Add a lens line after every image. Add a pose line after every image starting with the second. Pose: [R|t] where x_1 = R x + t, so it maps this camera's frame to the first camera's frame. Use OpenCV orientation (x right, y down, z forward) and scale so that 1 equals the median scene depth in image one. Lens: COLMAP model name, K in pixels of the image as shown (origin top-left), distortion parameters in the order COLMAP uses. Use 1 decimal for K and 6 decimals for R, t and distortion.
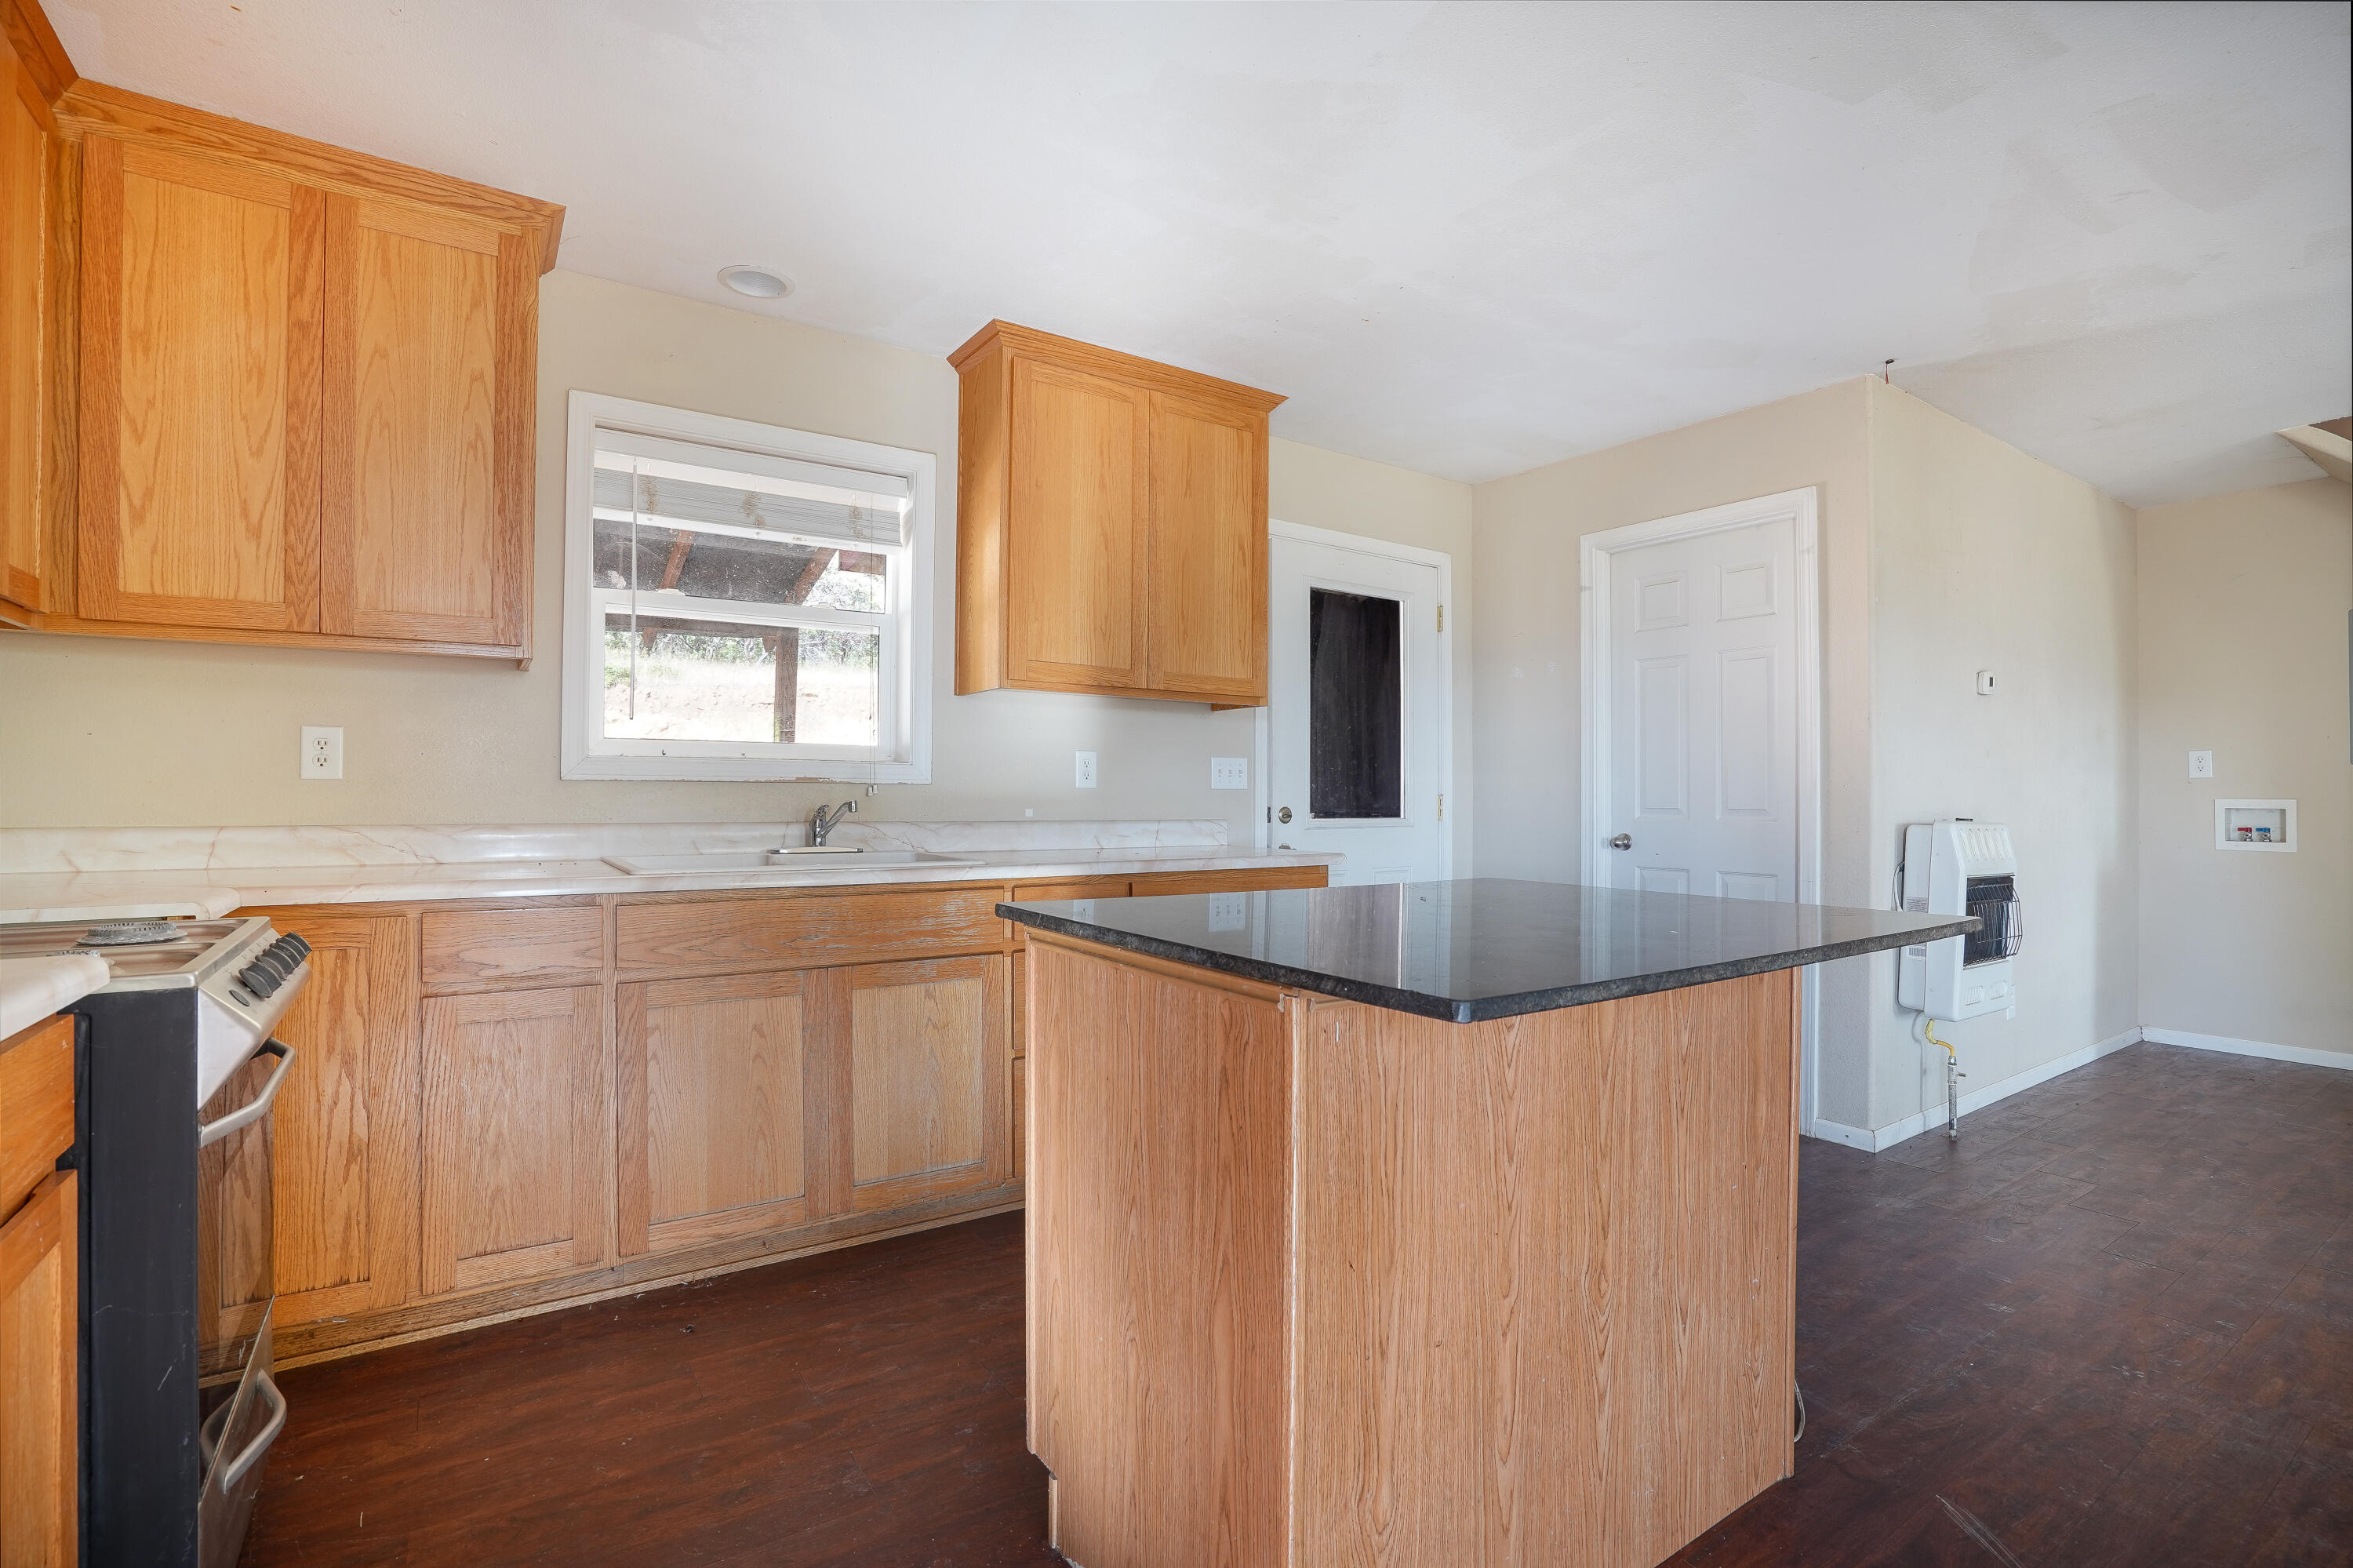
lens RADIAL K [[1076.0, 0, 1179.0], [0, 1076.0, 787.2], [0, 0, 1]] dist [-0.031598, -0.000388]
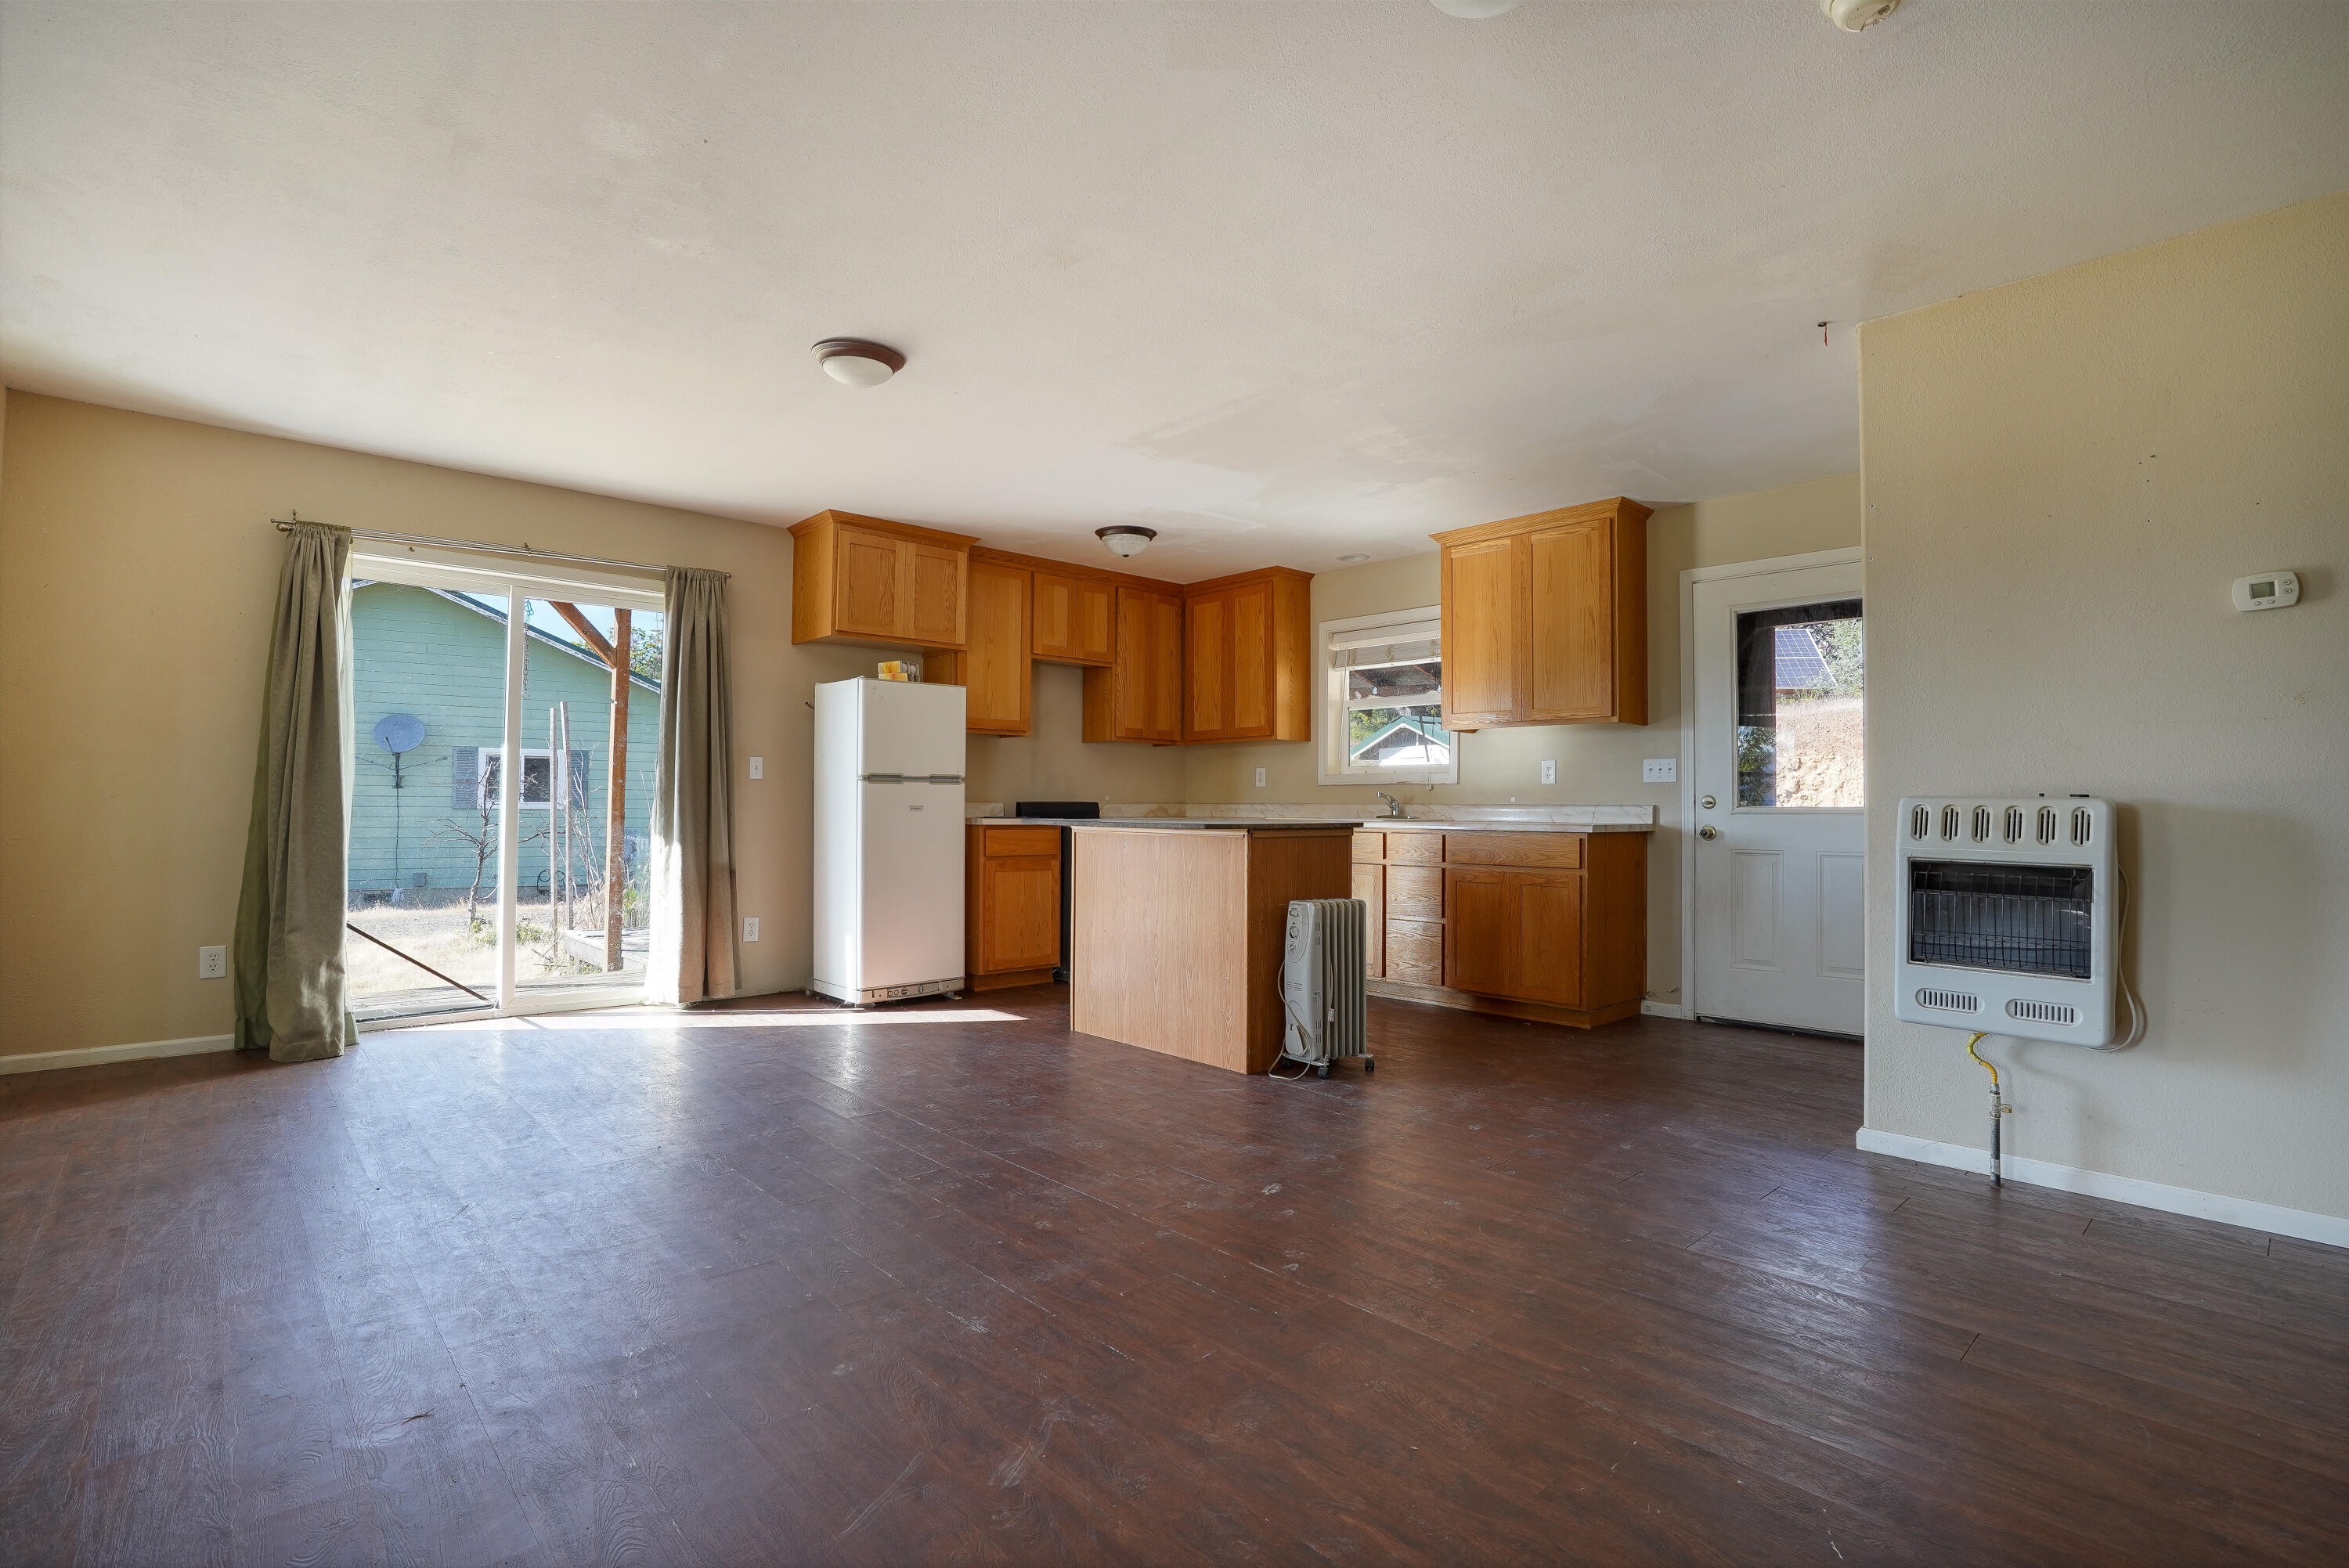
lens RADIAL K [[1074.1, 0, 1176.3], [0, 1074.1, 787.9], [0, 0, 1]] dist [-0.031598, -0.000388]
pose [[0.164044, -0.016221, -0.986320, 1.353859], [0.009177, 0.999847, -0.014917, 0.024794], [0.986410, -0.006605, 0.164167, 0.212308]]
